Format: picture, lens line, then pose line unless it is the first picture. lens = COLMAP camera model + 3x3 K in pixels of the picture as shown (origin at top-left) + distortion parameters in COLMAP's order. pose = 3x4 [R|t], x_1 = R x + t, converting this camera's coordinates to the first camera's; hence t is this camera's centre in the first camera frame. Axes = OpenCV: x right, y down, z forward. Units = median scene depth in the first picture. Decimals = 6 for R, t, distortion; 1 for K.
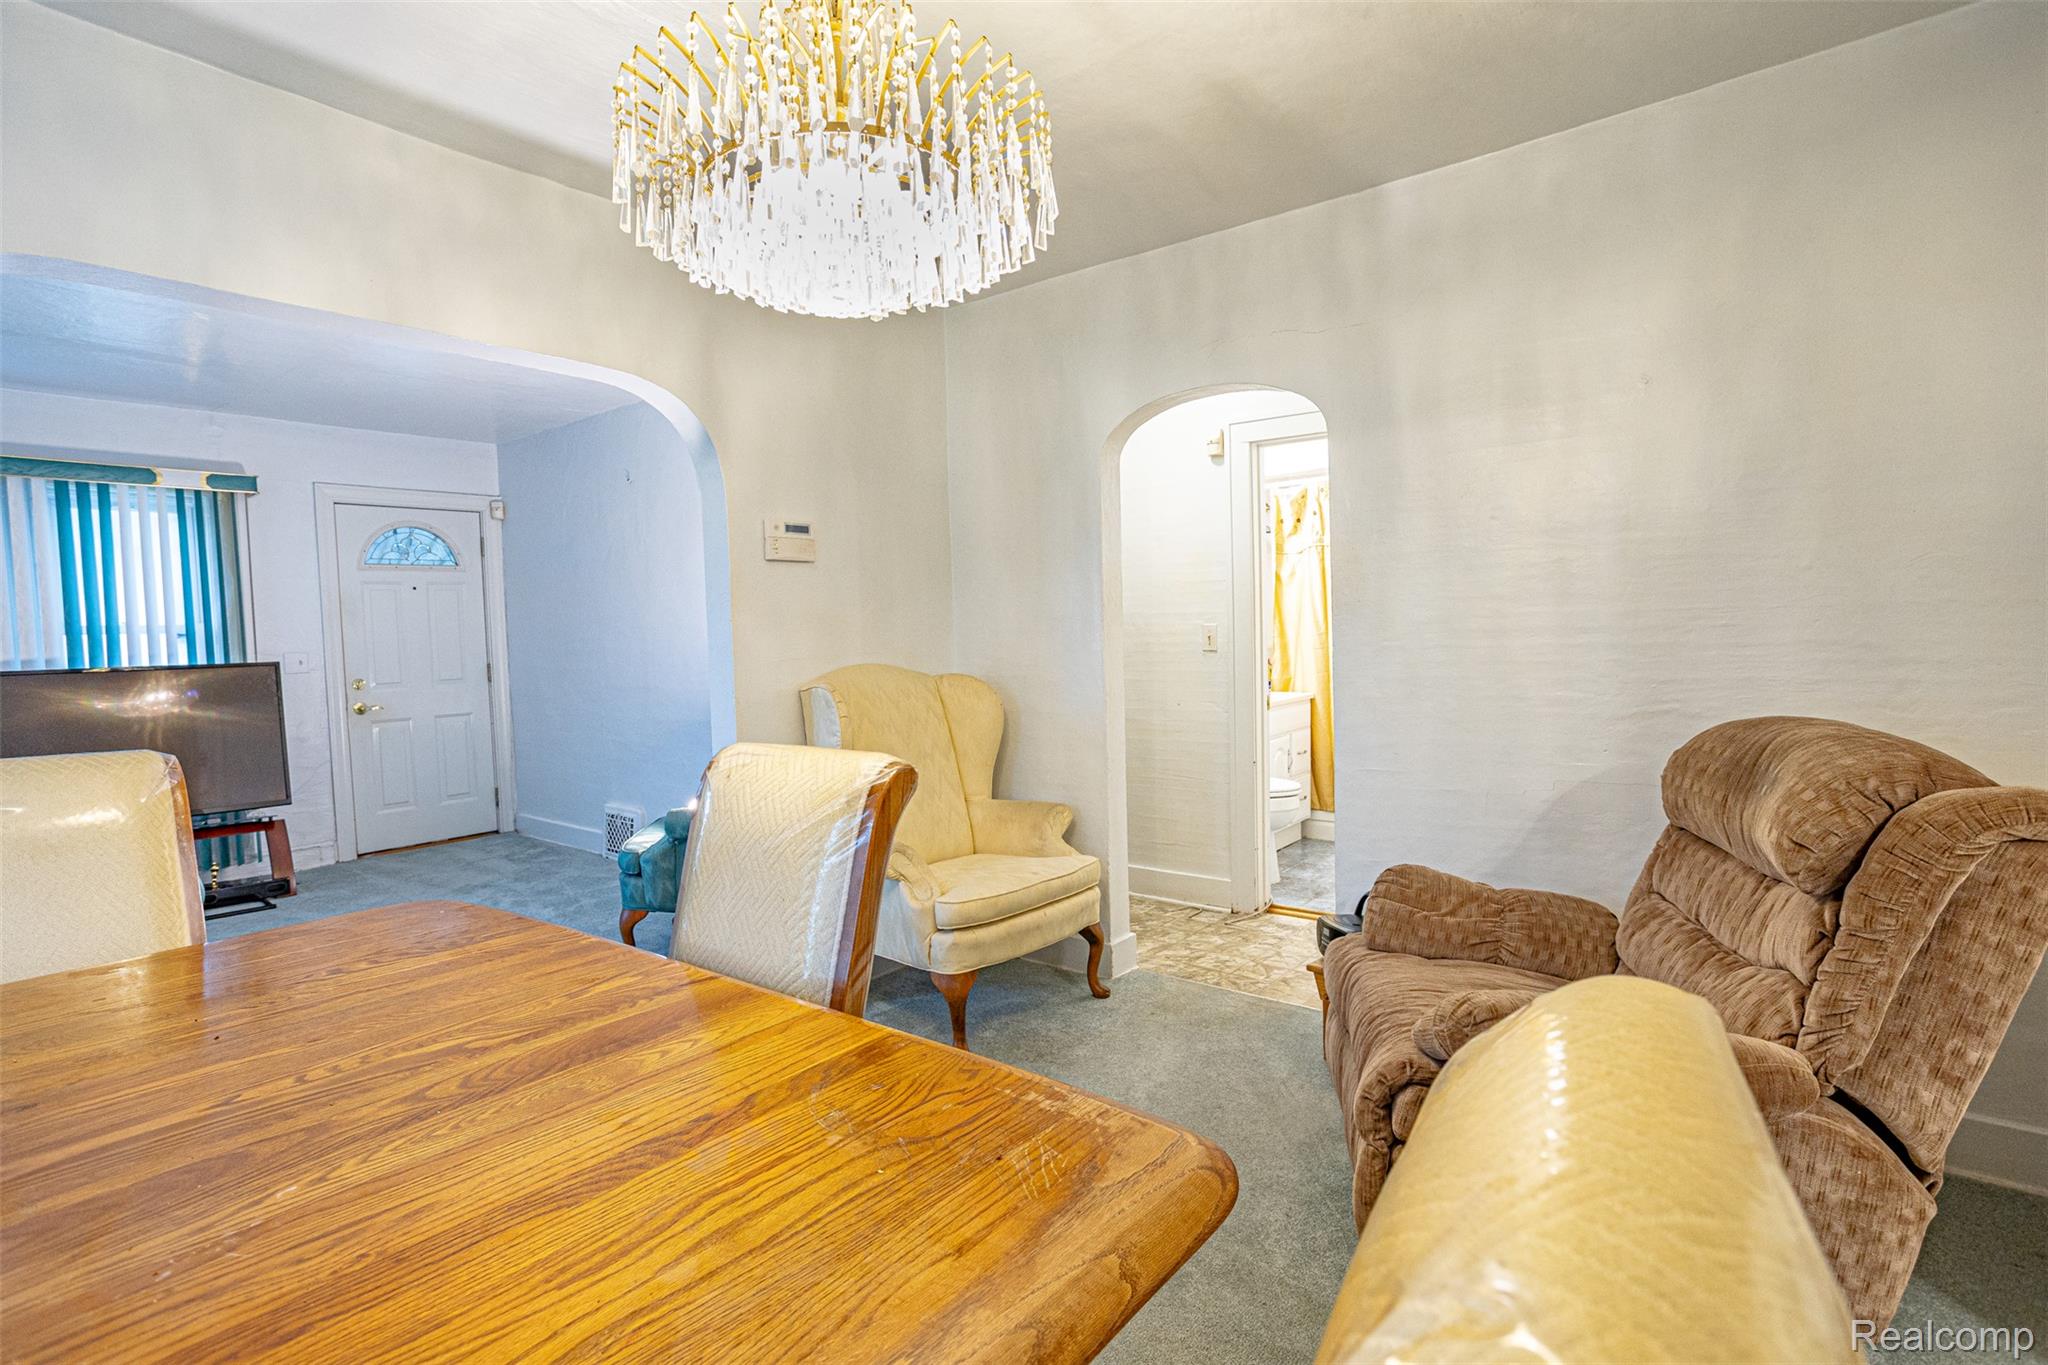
lens RADIAL K [[1009.9, 0, 1014.4], [0, 1009.9, 687.6], [0, 0, 1]] dist [-0.064980, 0.046158]
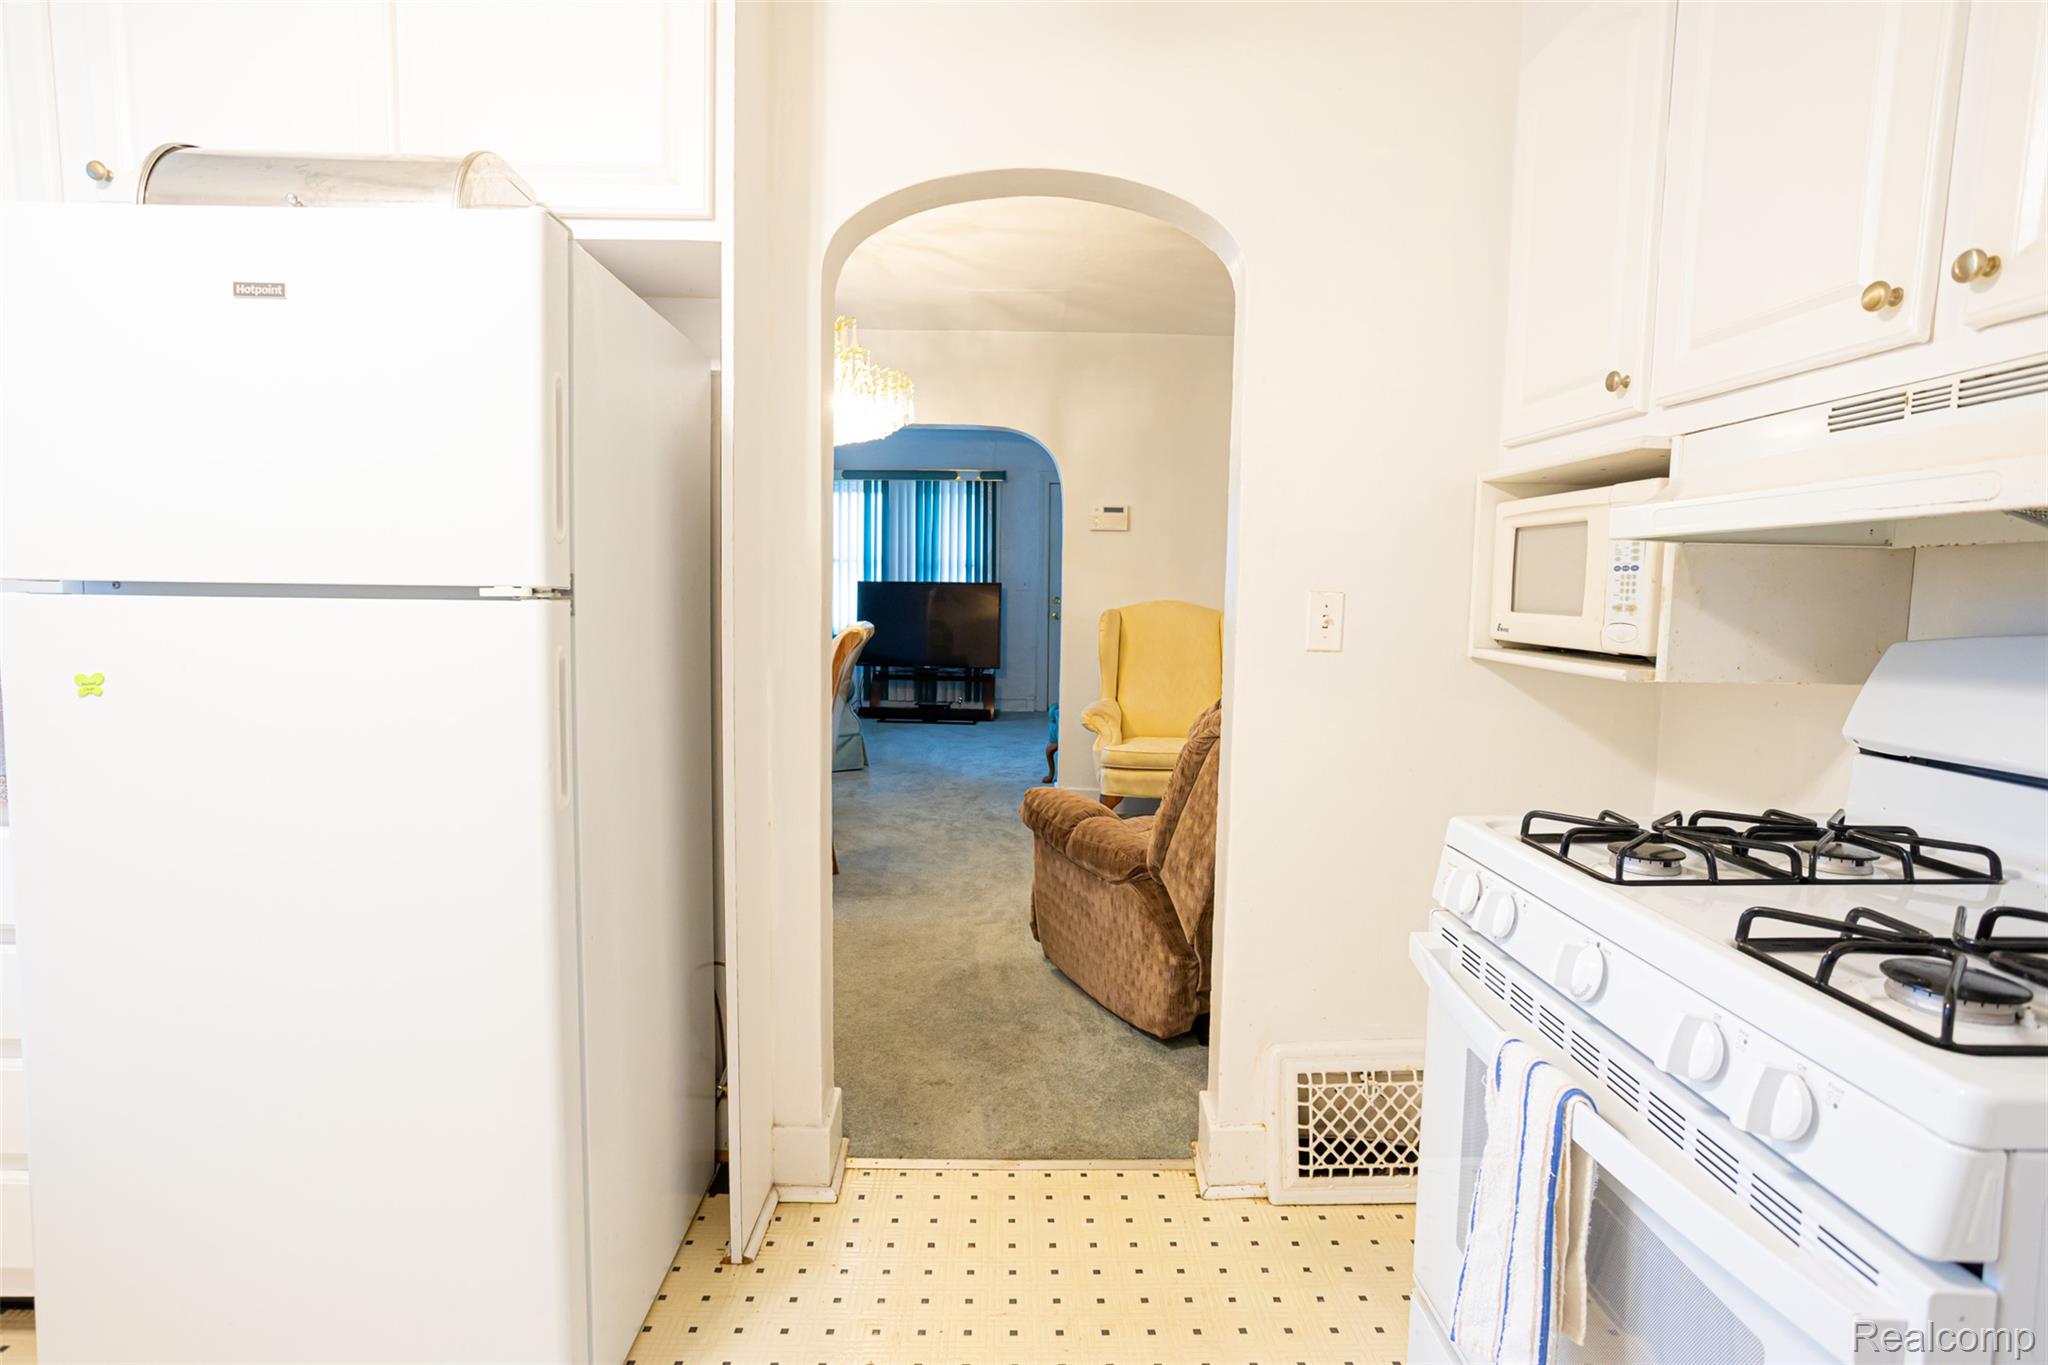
lens RADIAL K [[1008.1, 0, 1015.3], [0, 1008.1, 674.9], [0, 0, 1]] dist [-0.063526, 0.034115]
pose [[0.635056, 0.113203, -0.764127, 0.640762], [-0.077932, 0.993546, 0.082422, -0.014406], [0.768525, 0.007207, 0.639779, -0.078113]]
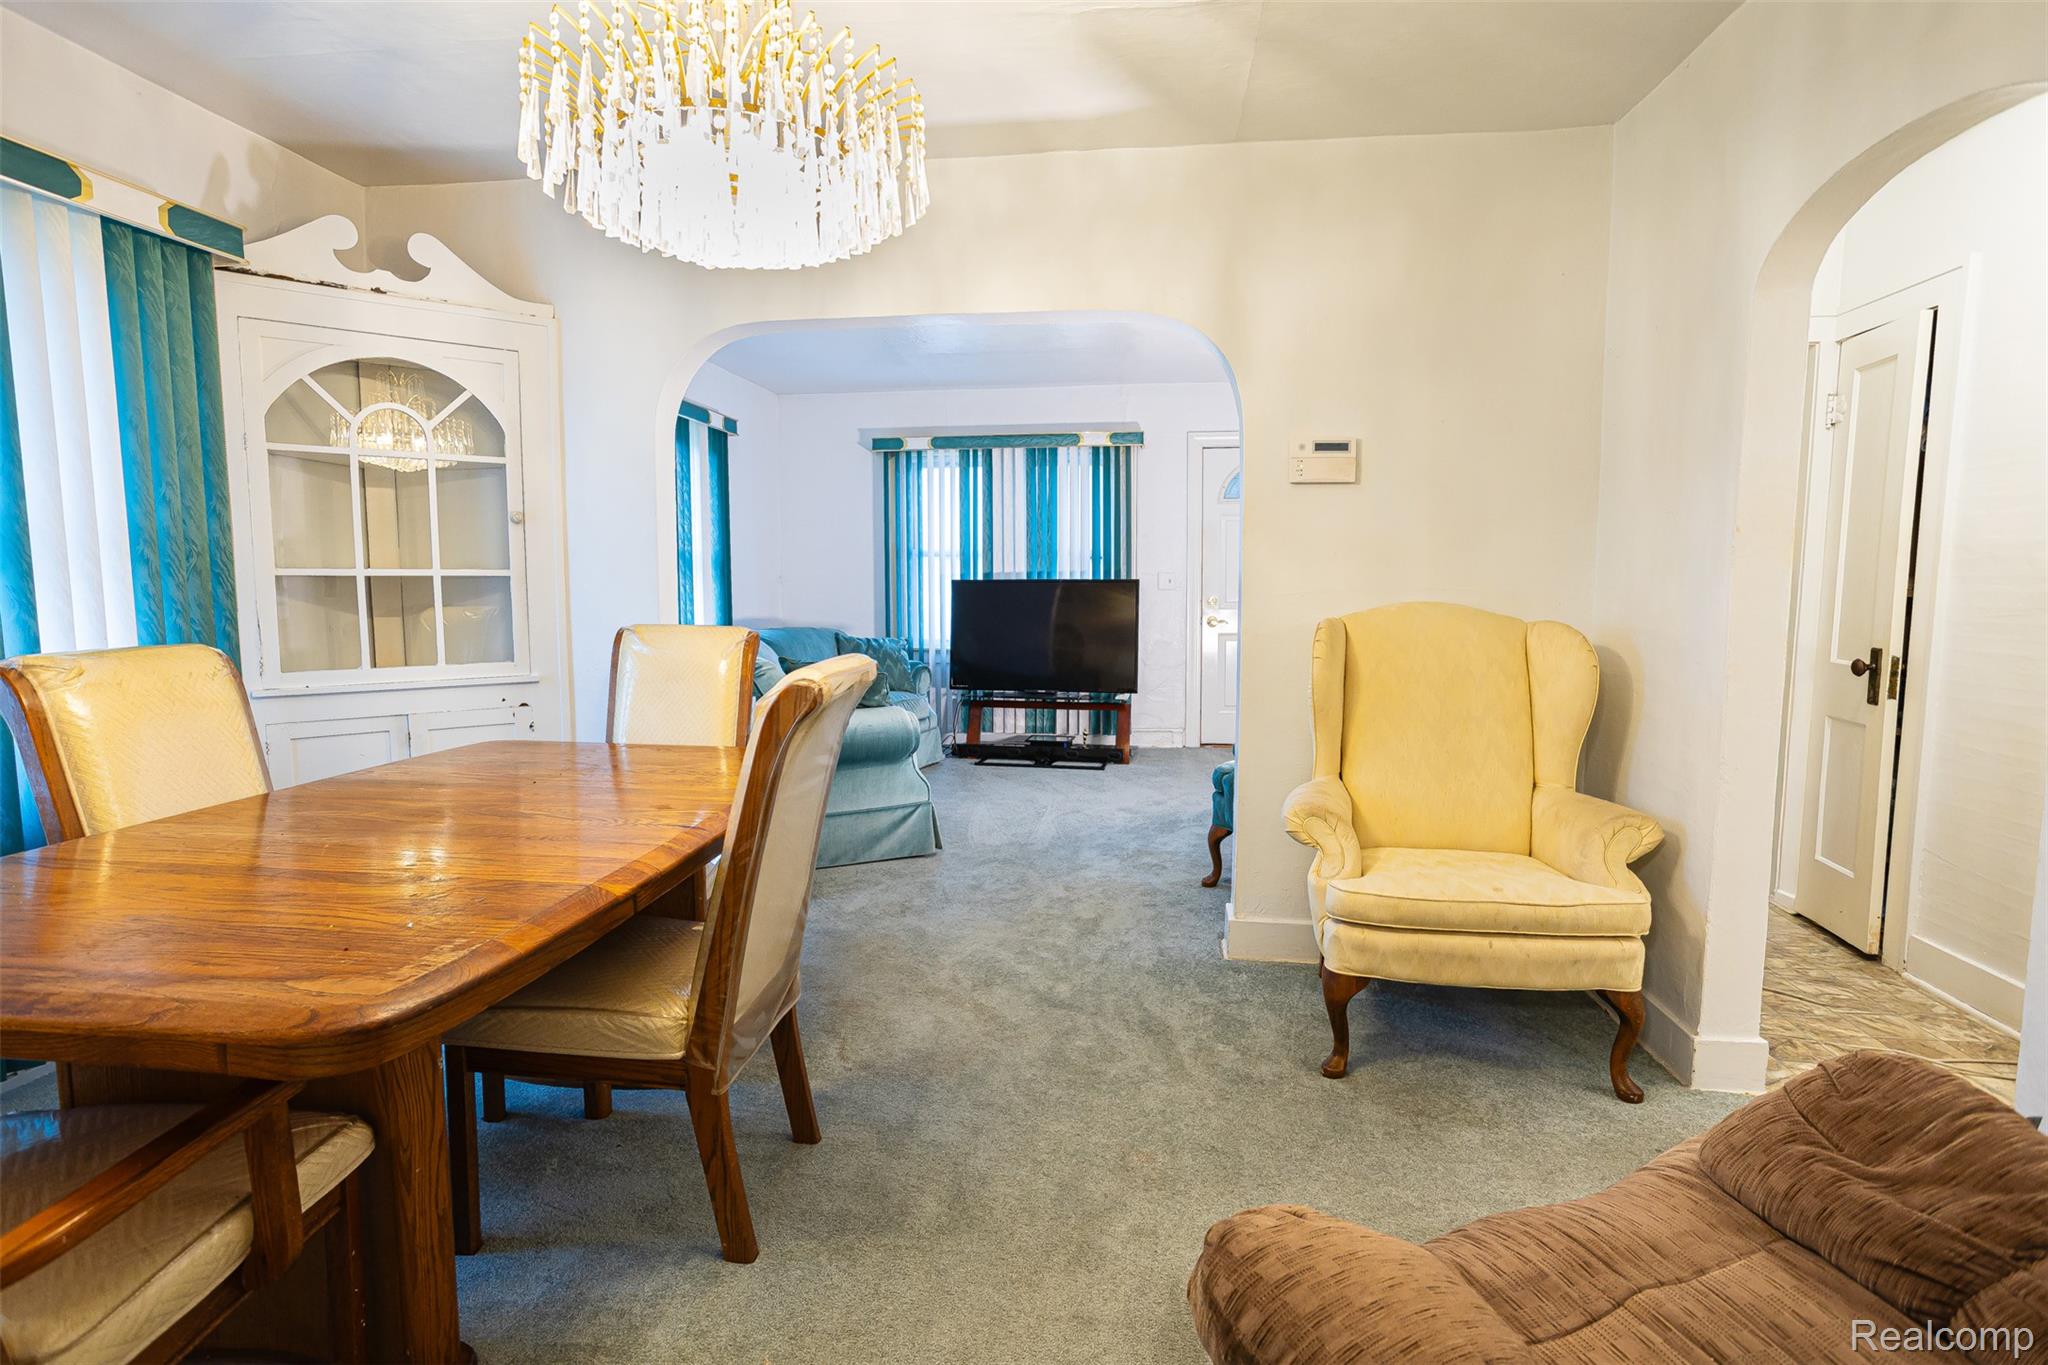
lens RADIAL K [[1008.1, 0, 1015.3], [0, 1008.1, 674.9], [0, 0, 1]] dist [-0.063526, 0.034115]
pose [[0.525144, 0.110713, -0.843781, 0.292827], [-0.061281, 0.993847, 0.092263, -0.014103], [0.848804, 0.003256, 0.528697, 0.203321]]
